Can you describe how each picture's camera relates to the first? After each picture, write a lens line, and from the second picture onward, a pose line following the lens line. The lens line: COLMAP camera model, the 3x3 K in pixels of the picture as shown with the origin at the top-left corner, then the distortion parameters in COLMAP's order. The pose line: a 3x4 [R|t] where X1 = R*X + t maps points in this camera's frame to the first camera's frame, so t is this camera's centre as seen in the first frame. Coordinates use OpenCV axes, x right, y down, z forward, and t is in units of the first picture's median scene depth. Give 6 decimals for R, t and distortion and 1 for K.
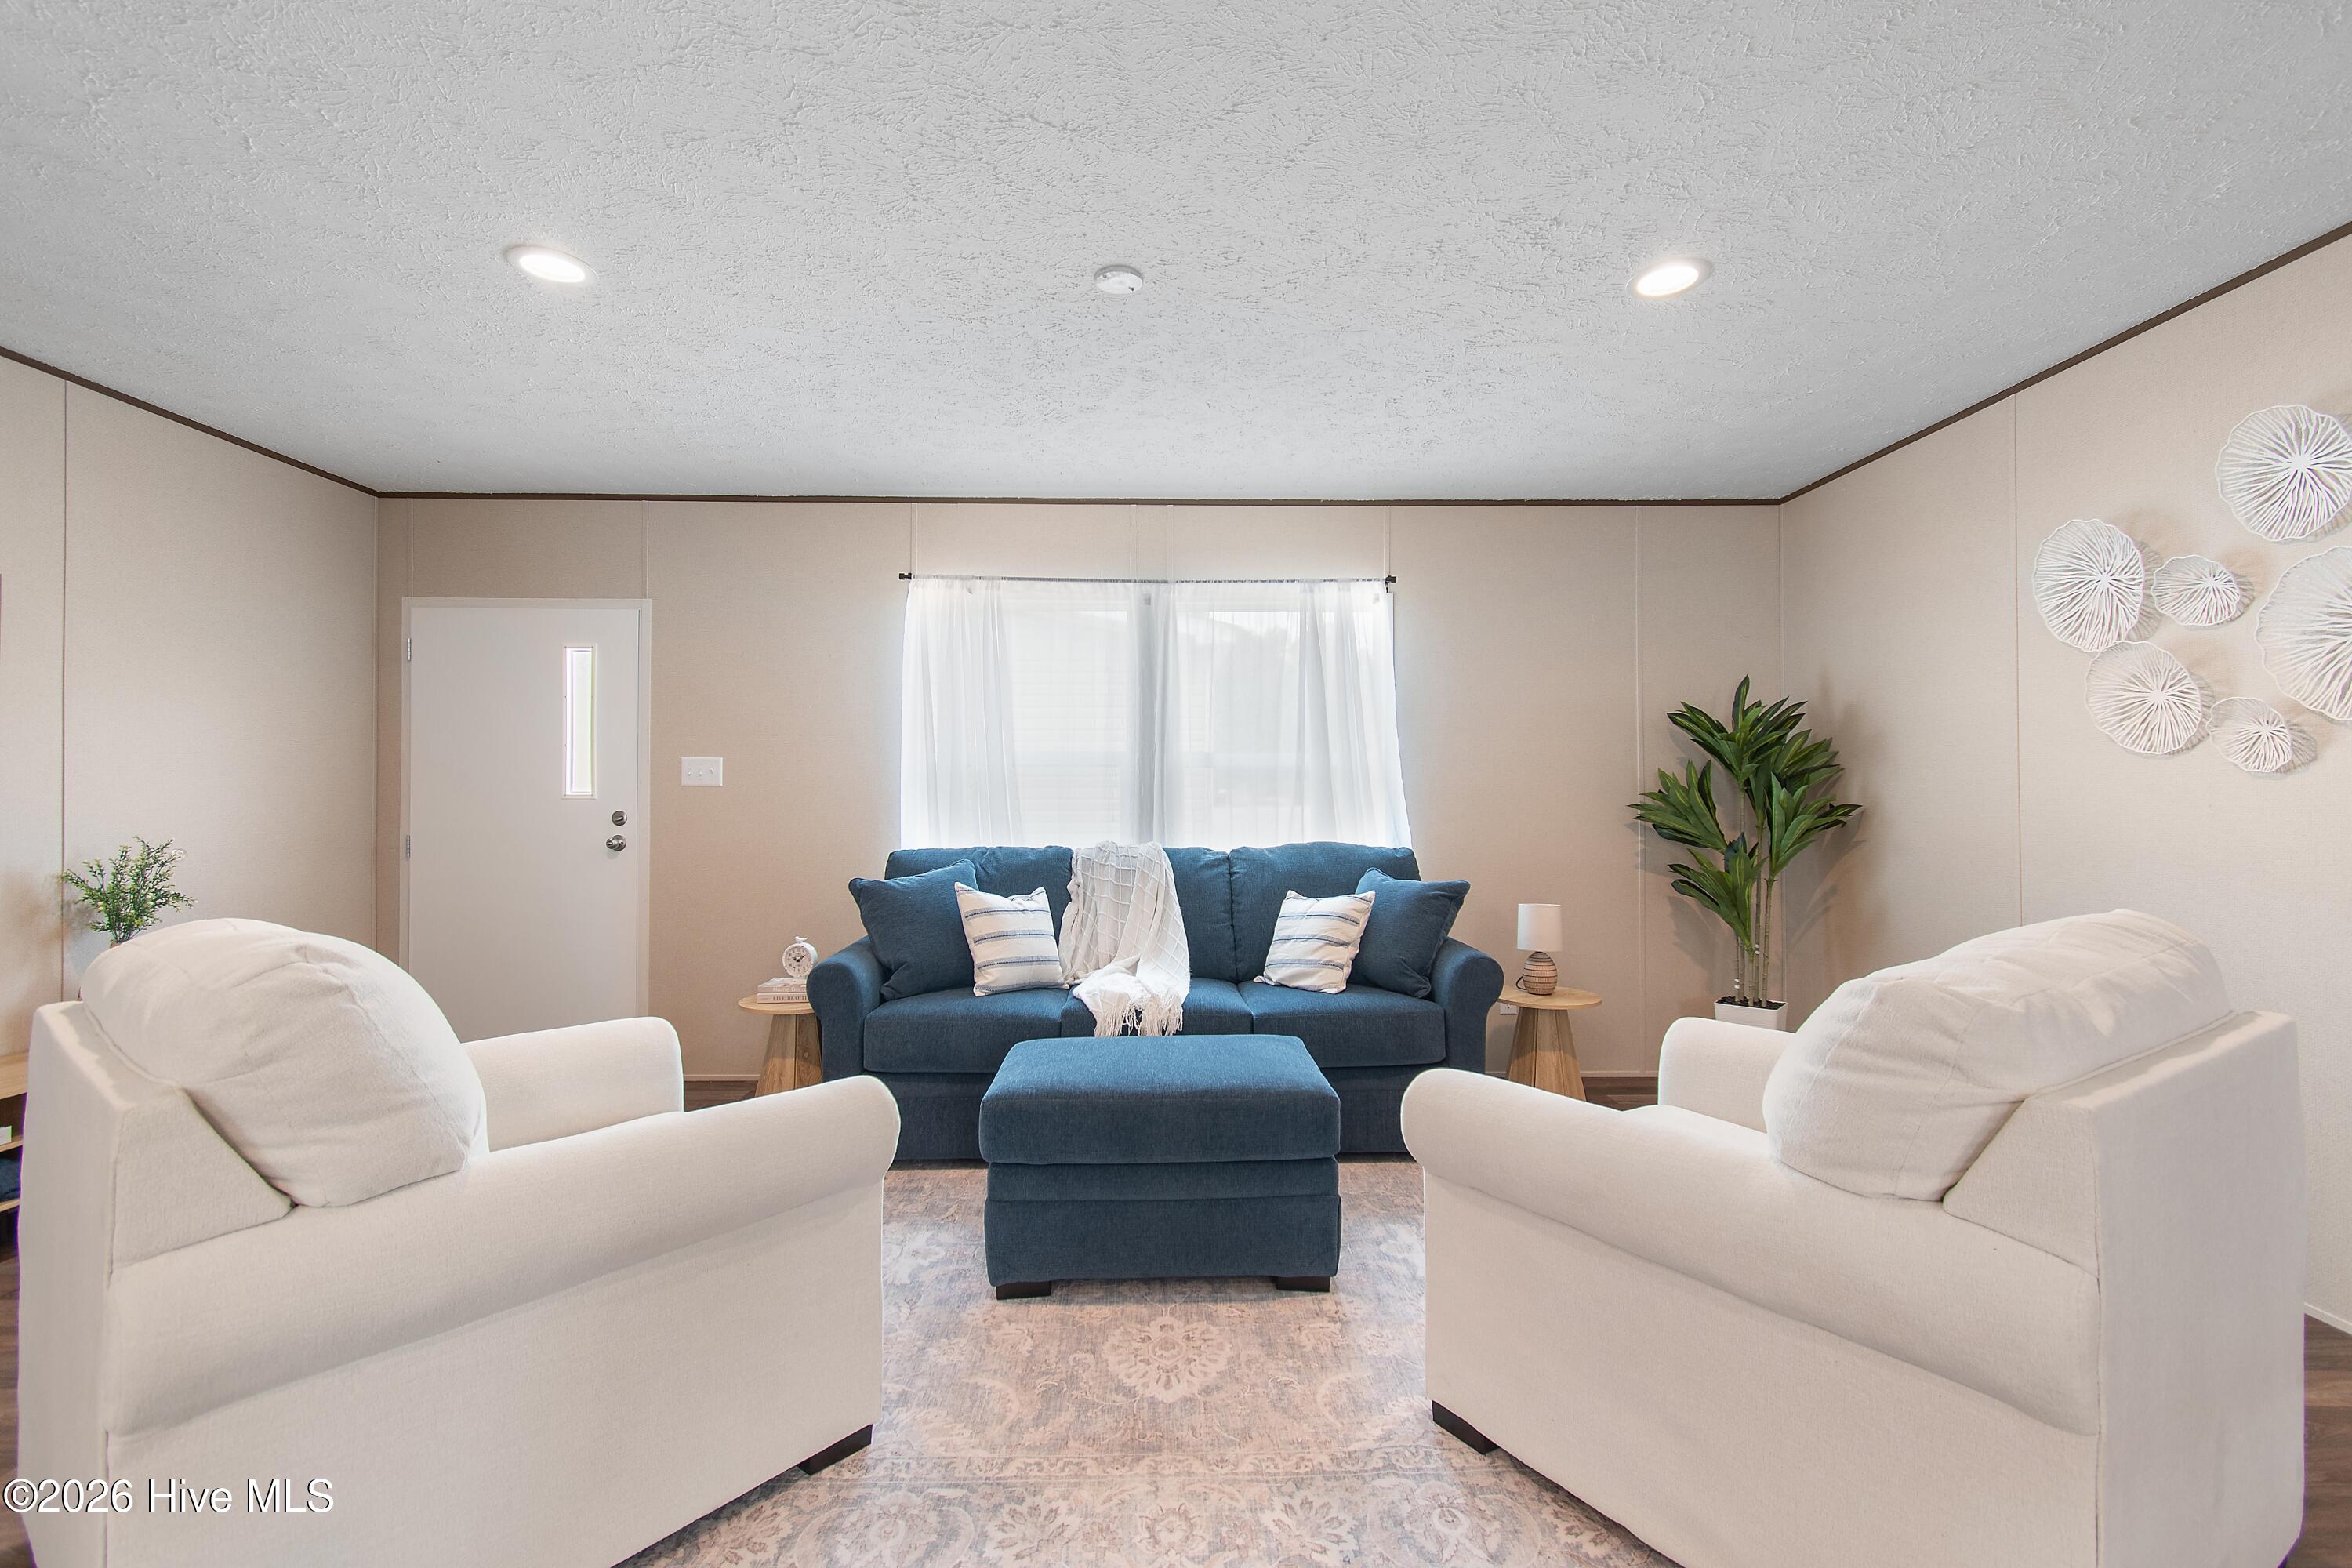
lens RADIAL K [[1042.0, 0, 1179.1], [0, 1042.0, 797.2], [0, 0, 1]] dist [-0.003586, -0.002100]
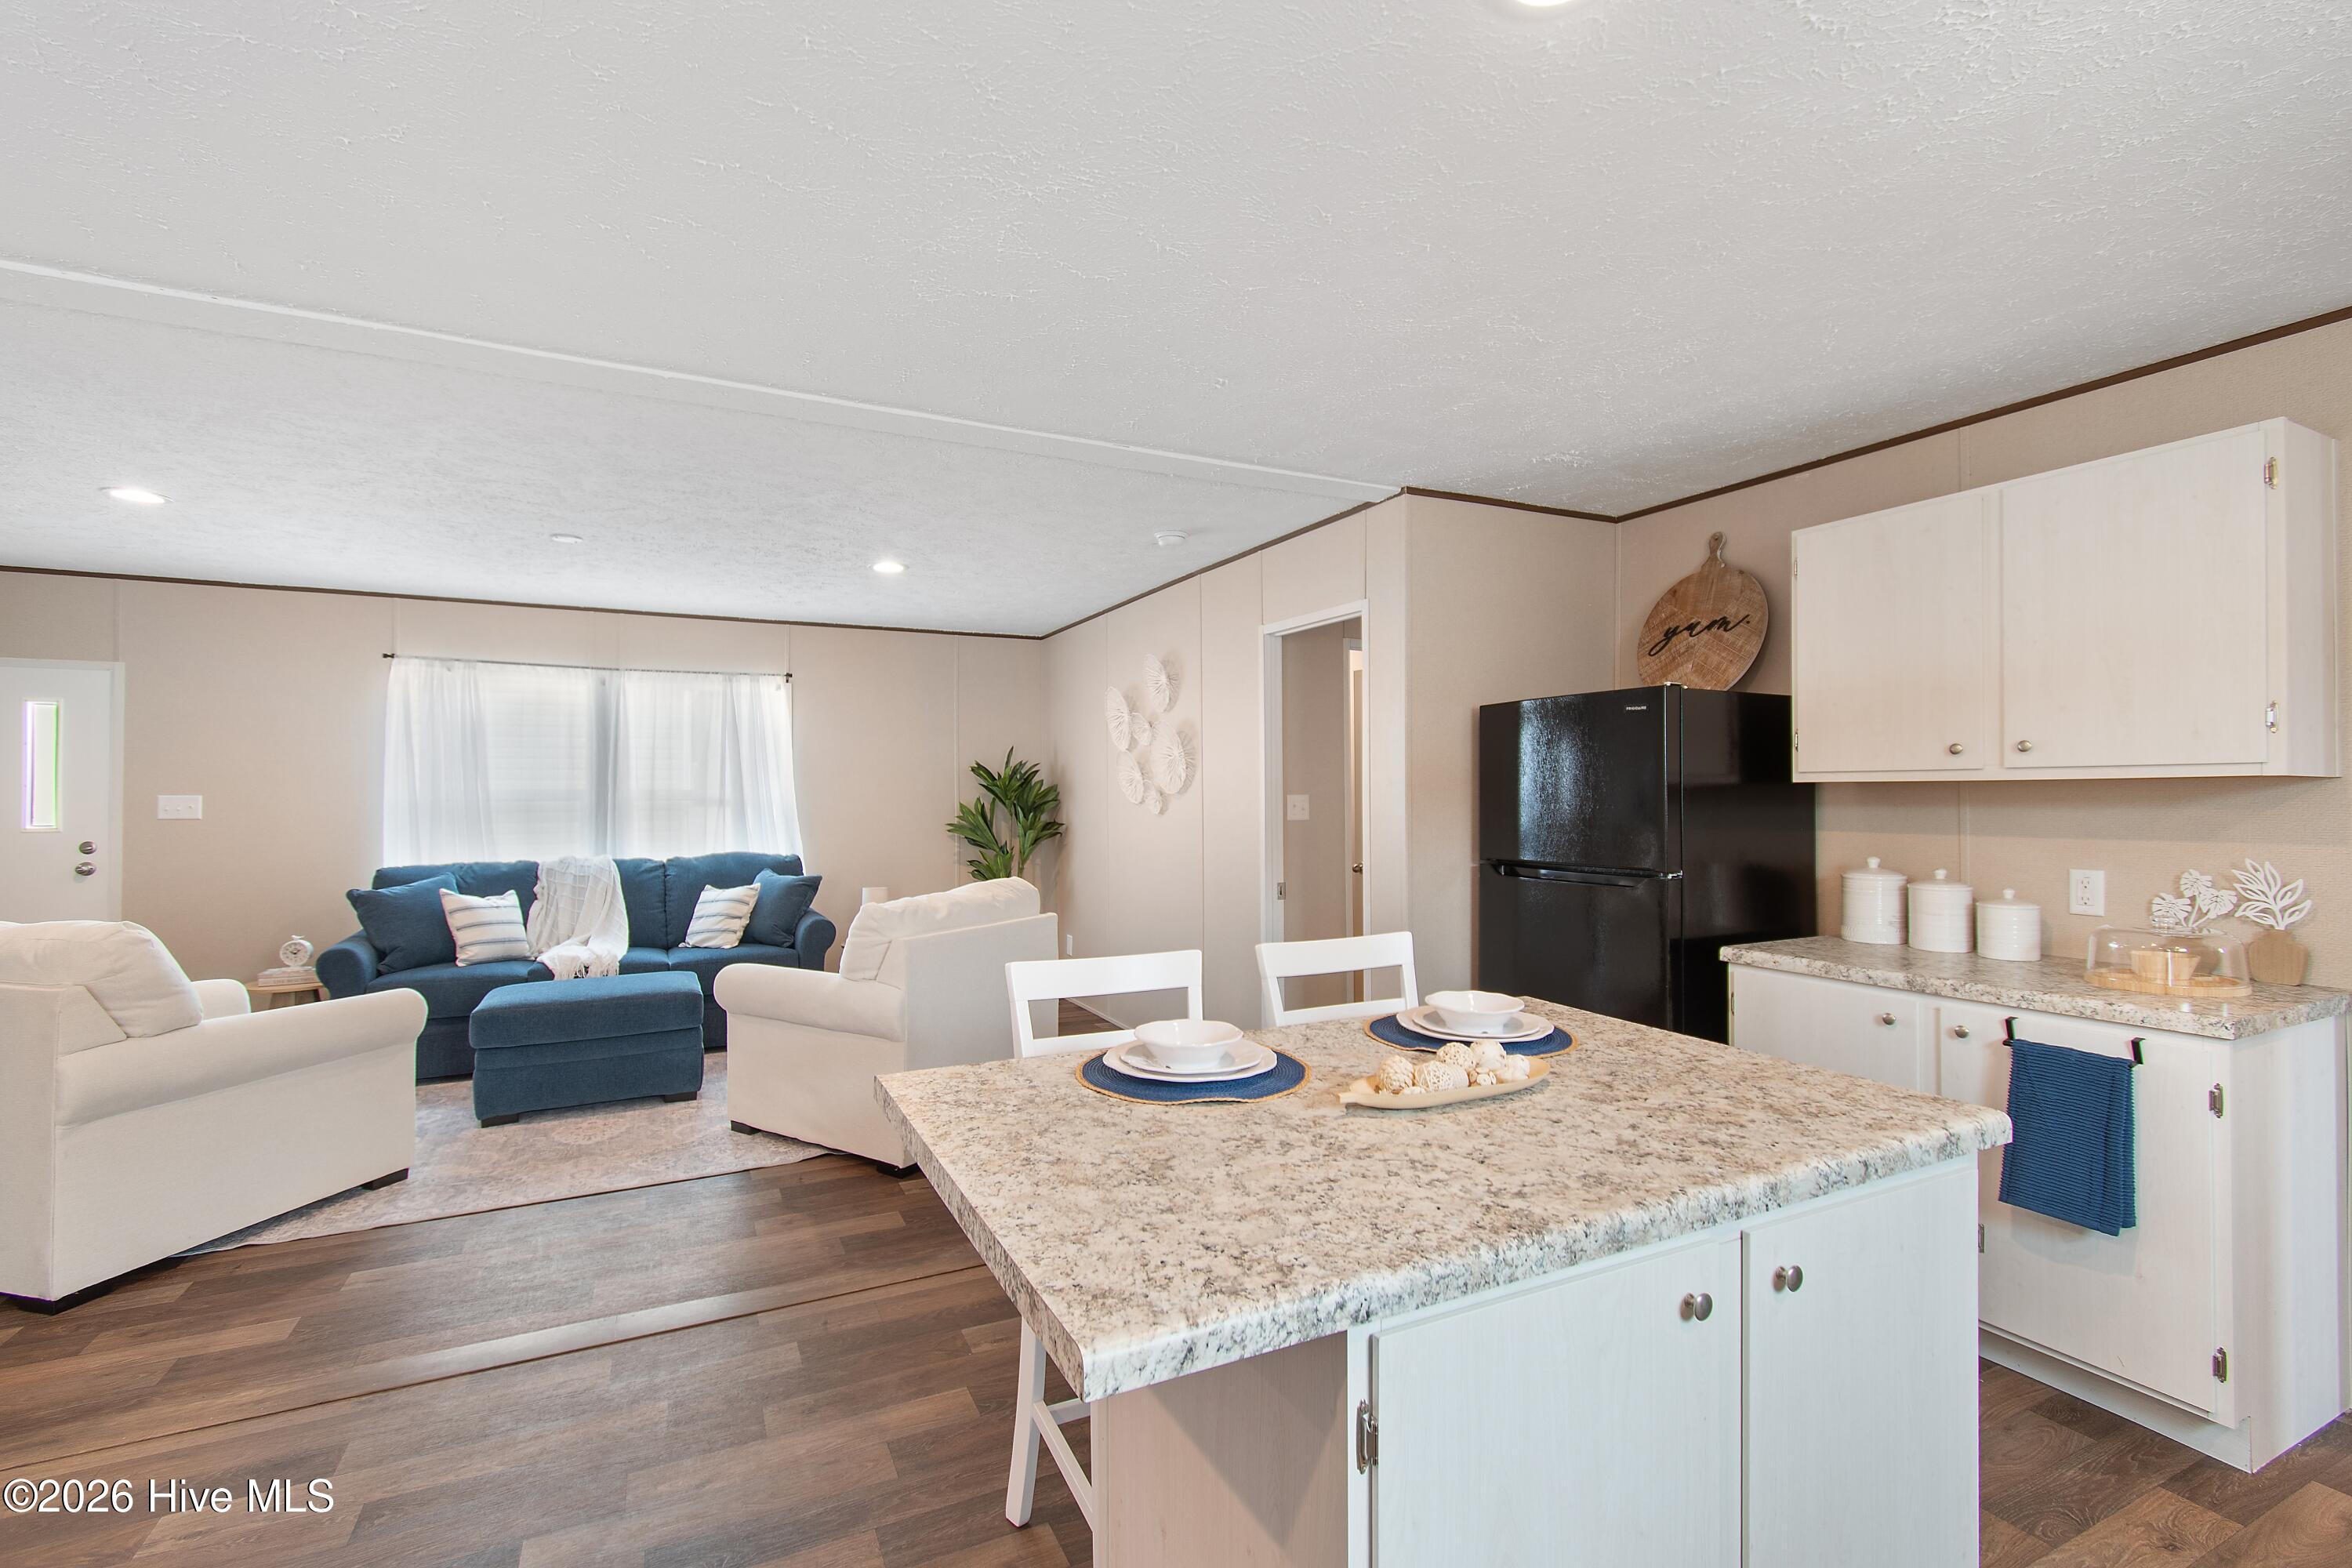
lens RADIAL K [[1042.0, 0, 1208.7], [0, 1042.0, 782.7], [0, 0, 1]] dist [-0.003586, -0.002100]
pose [[0.895940, 0.001823, 0.444170, 0.093026], [0.002098, 0.999963, -0.008337, -0.048501], [-0.444169, 0.008401, 0.895904, -0.725792]]
